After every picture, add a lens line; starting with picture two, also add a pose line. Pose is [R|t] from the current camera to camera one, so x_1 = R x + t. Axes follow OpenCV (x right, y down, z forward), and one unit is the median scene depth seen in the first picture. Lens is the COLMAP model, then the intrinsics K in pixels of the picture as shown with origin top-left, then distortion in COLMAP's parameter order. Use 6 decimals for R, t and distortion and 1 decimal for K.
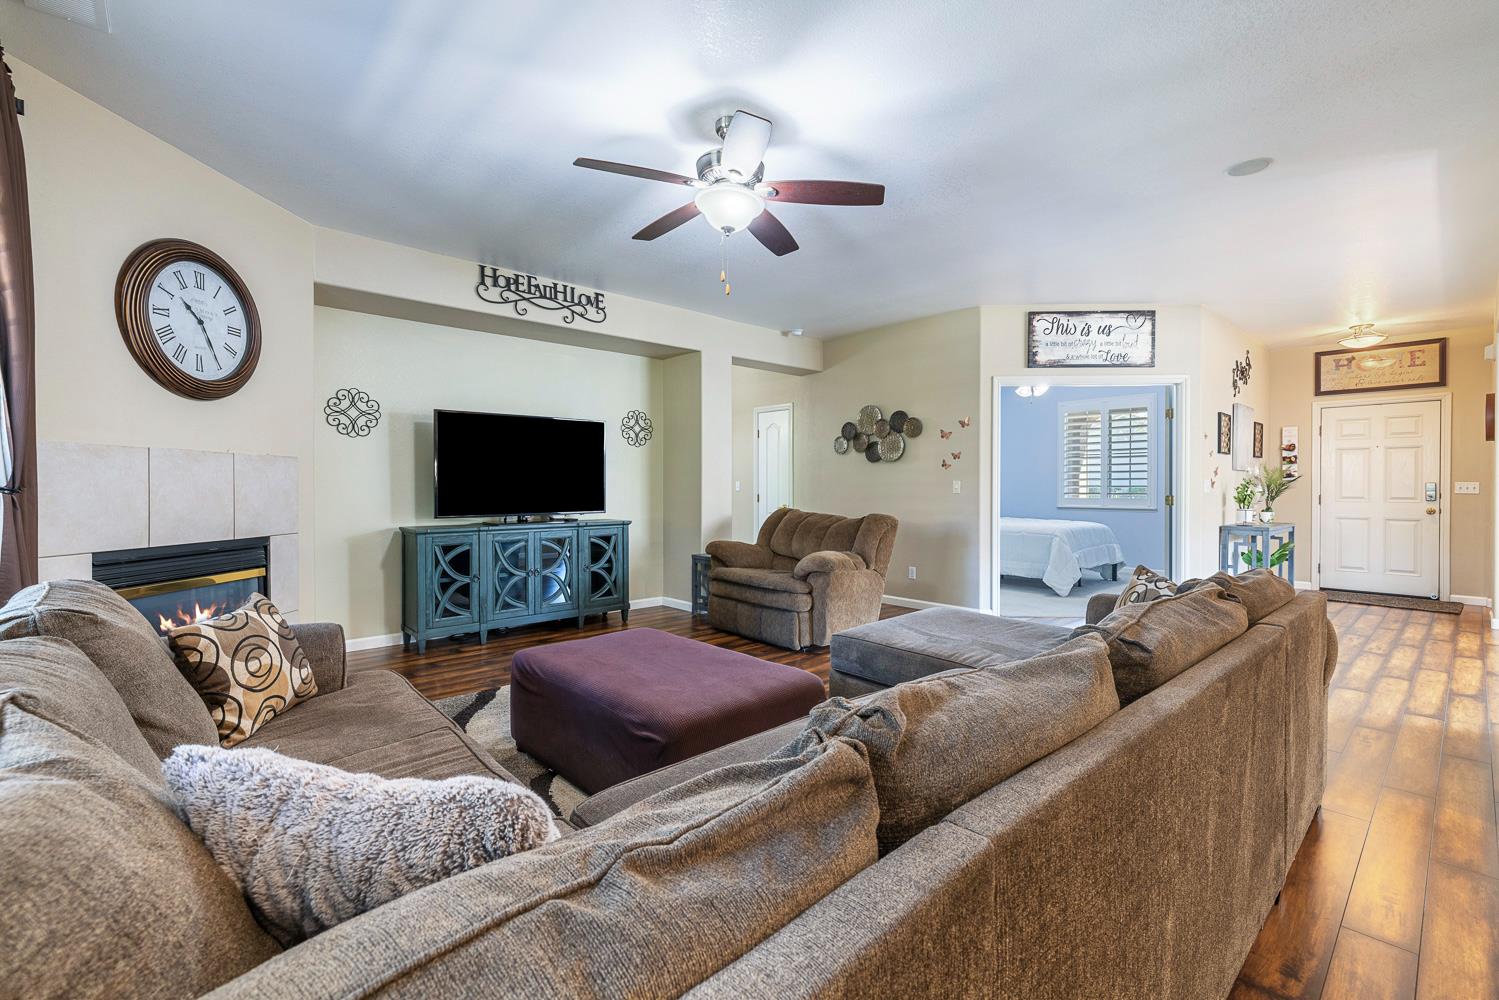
lens RADIAL K [[644.7, 0, 749.4], [0, 644.7, 490.5], [0, 0, 1]] dist [0.000322, 0.000081]
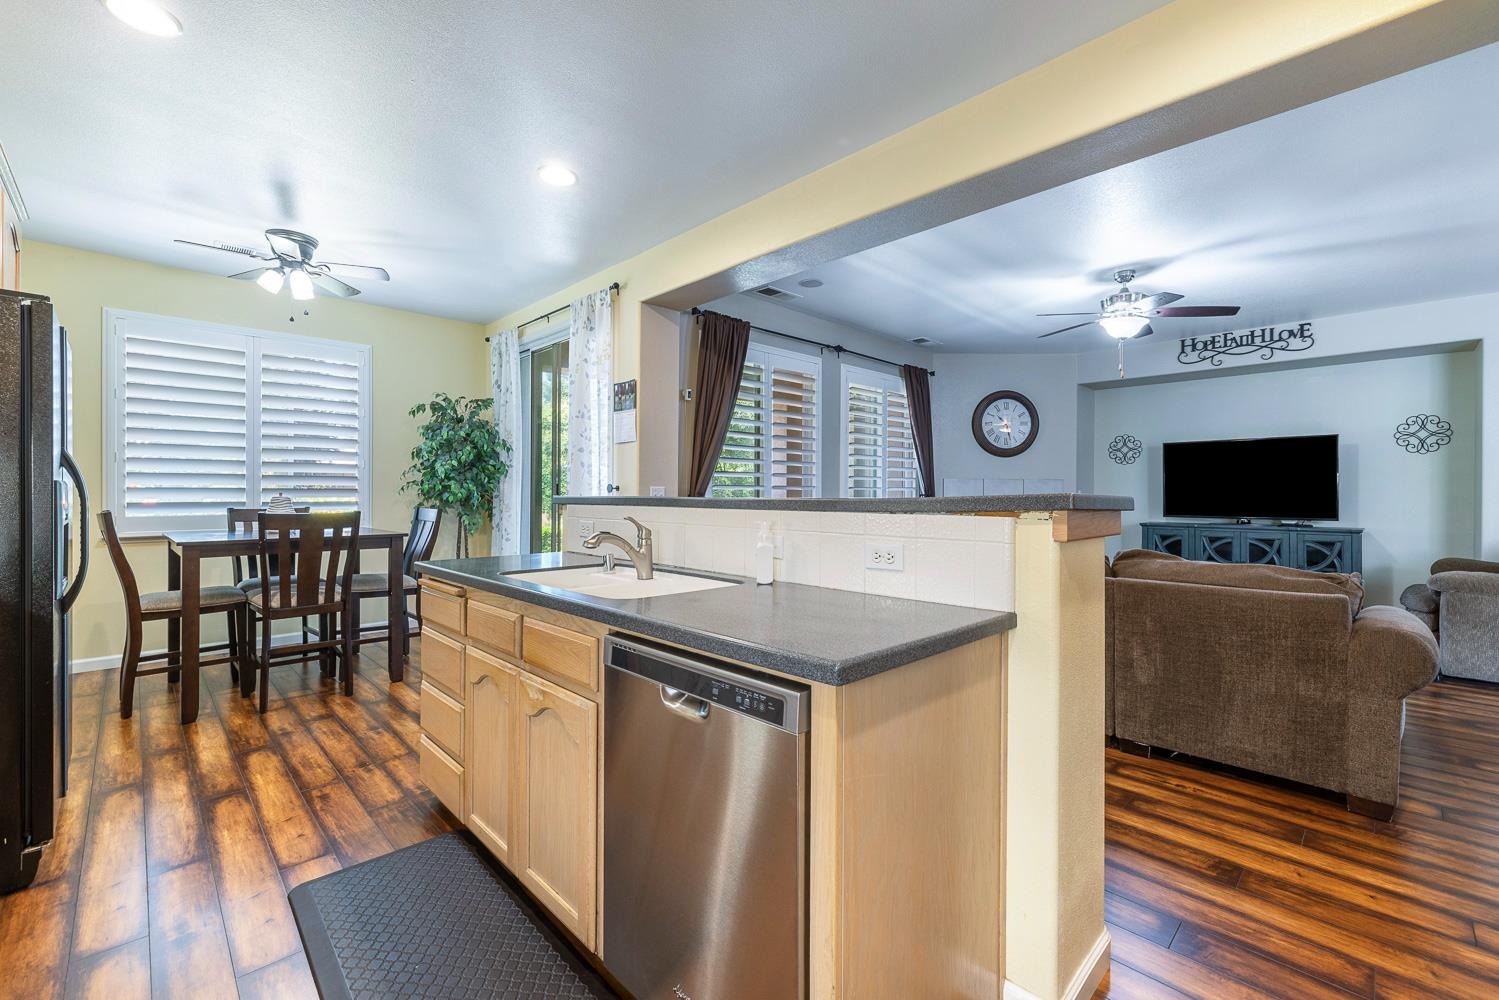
lens RADIAL K [[644.7, 0, 749.9], [0, 644.7, 497.5], [0, 0, 1]] dist [0.000322, 0.000081]
pose [[0.031424, 0.007725, -0.999476, 0.913633], [-0.010522, 0.999917, 0.007398, -0.001872], [0.999451, 0.010284, 0.031502, 0.004973]]
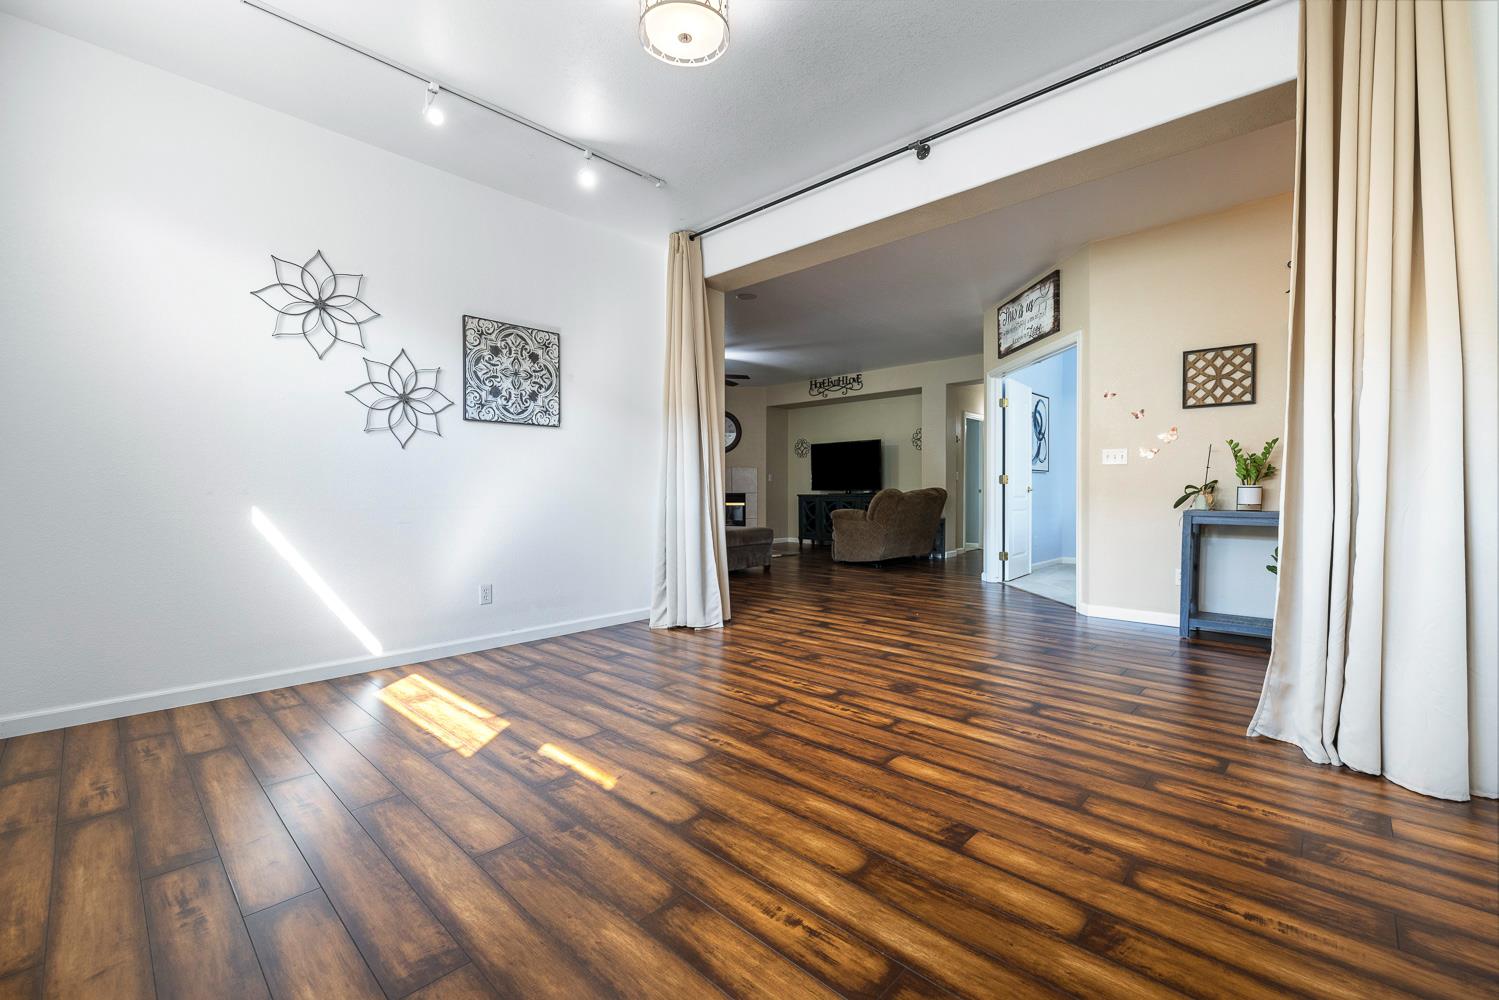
lens RADIAL K [[644.7, 0, 749.9], [0, 644.7, 497.5], [0, 0, 1]] dist [0.000322, 0.000081]
pose [[0.072876, 0.008654, -0.997303, 1.769785], [-0.006160, 0.999947, 0.008227, 0.050077], [0.997322, 0.005543, 0.072925, 0.572407]]
